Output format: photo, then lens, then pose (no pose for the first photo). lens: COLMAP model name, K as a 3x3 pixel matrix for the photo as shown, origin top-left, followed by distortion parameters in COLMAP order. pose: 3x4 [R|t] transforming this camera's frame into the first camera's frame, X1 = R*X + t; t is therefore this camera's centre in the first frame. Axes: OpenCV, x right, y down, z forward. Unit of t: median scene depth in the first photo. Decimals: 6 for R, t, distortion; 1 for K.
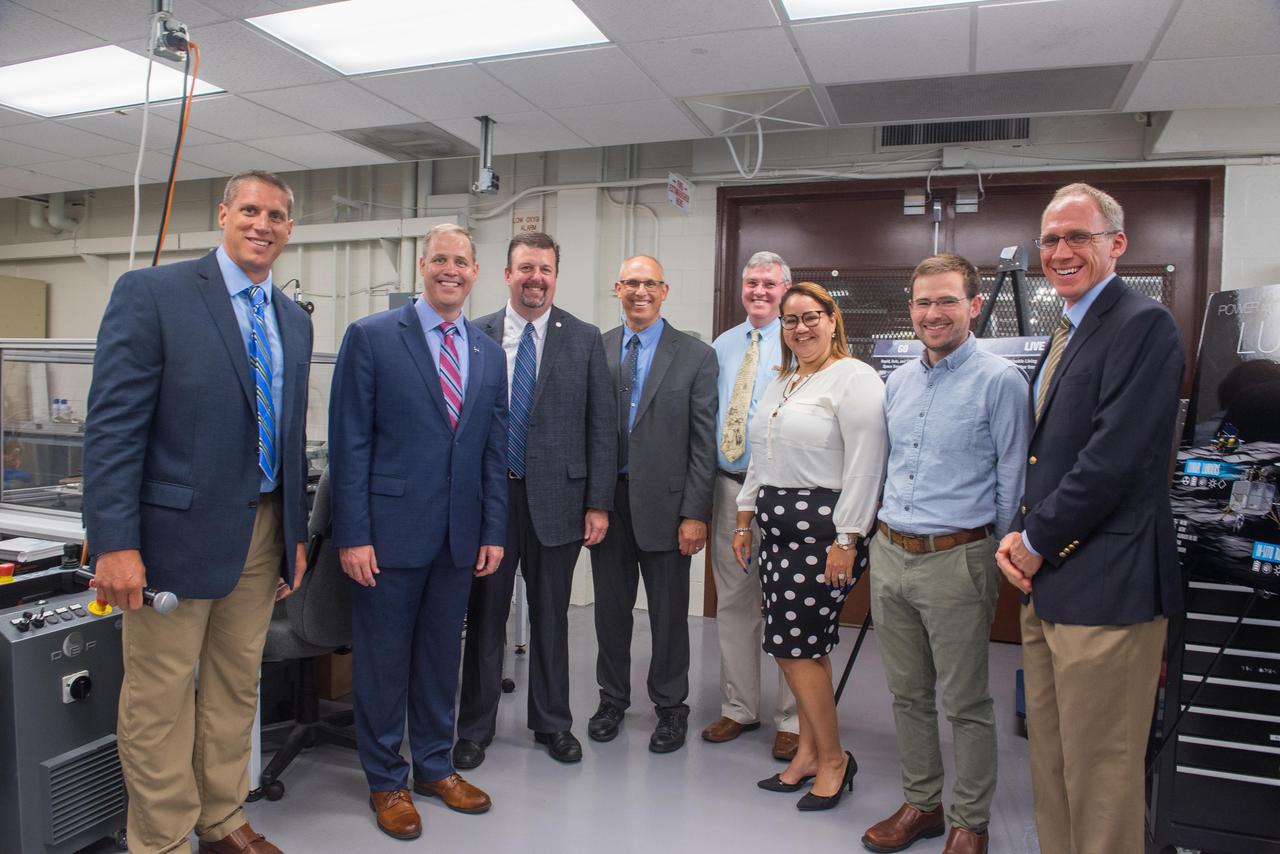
lens RADIAL K [[872.3, 0, 640.0], [0, 872.3, 427.0], [0, 0, 1]] dist [-0.050032, -0.004078]
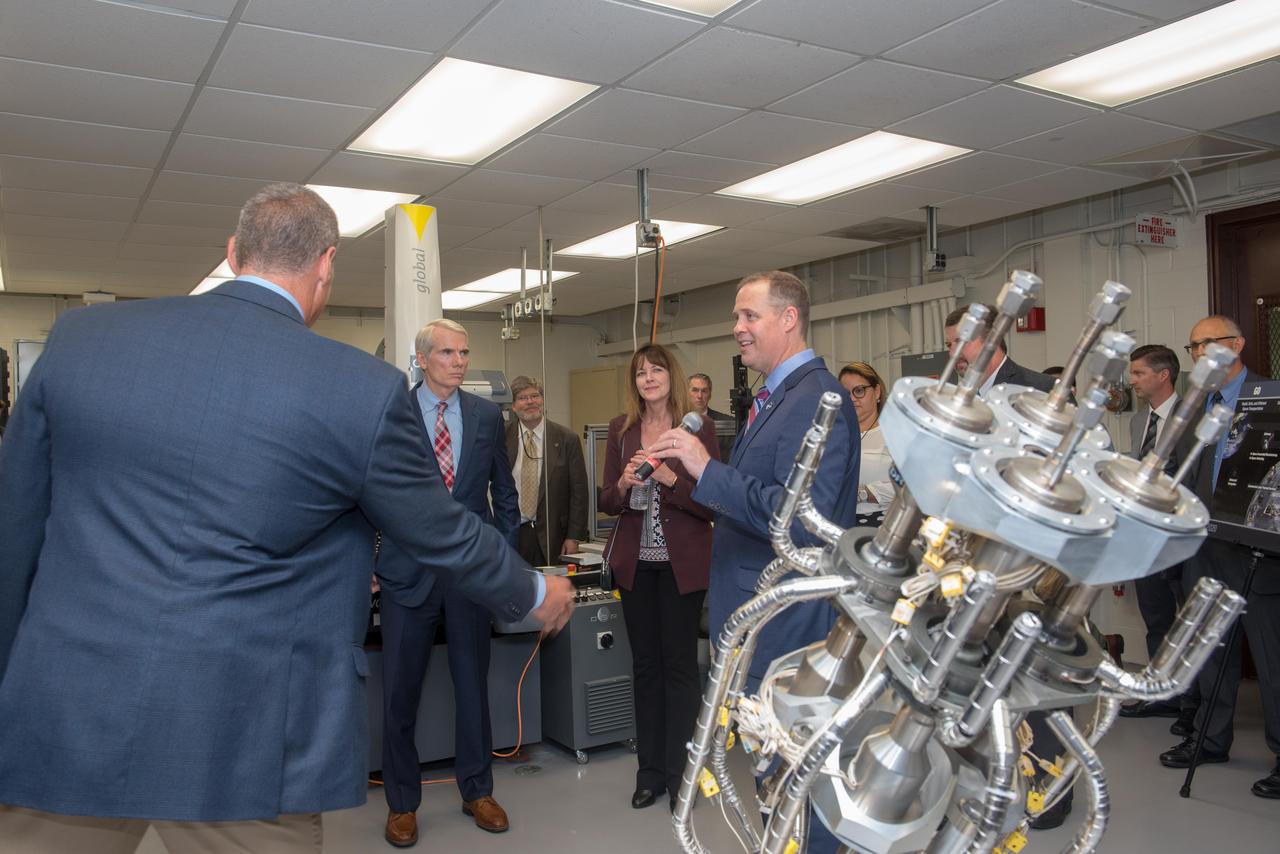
lens RADIAL K [[1100.5, 0, 640.0], [0, 1100.5, 427.0], [0, 0, 1]] dist [-0.001678, -0.008446]
pose [[0.768818, -0.052021, -0.637348, 0.360611], [0.020394, 0.998173, -0.056871, 0.006269], [0.639143, 0.030725, 0.768474, -0.287331]]
